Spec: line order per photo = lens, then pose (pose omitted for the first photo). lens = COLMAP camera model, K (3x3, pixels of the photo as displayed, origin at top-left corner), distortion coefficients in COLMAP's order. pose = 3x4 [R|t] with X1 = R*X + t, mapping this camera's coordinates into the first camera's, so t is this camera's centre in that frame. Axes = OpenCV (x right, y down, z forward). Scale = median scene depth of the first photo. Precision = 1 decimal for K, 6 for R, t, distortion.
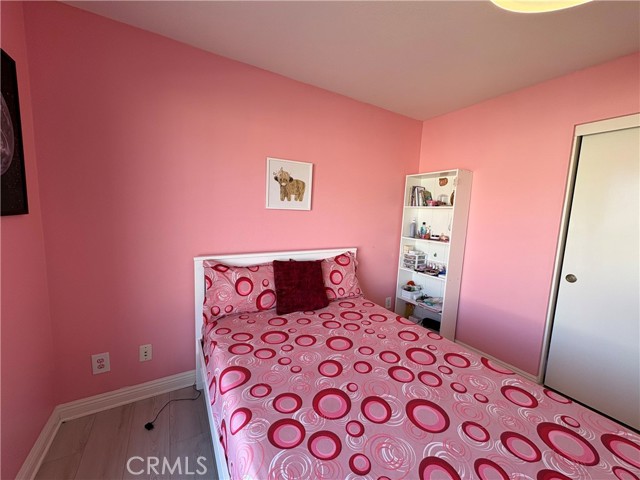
lens RADIAL K [[255.9, 0, 320.7], [0, 255.9, 236.5], [0, 0, 1]] dist [0.002187, -0.001000]
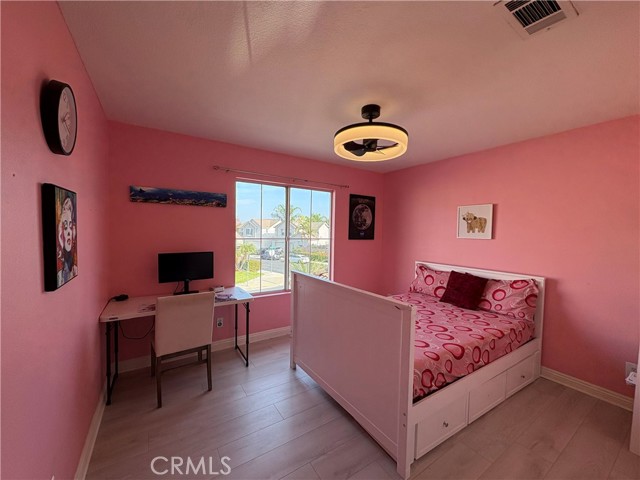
lens RADIAL K [[255.9, 0, 317.2], [0, 255.9, 240.5], [0, 0, 1]] dist [0.002187, -0.001000]
pose [[0.032079, -0.000201, -0.999485, 1.371854], [-0.126189, 0.991997, -0.004249, 0.021300], [0.991487, 0.126261, 0.031797, 0.101251]]
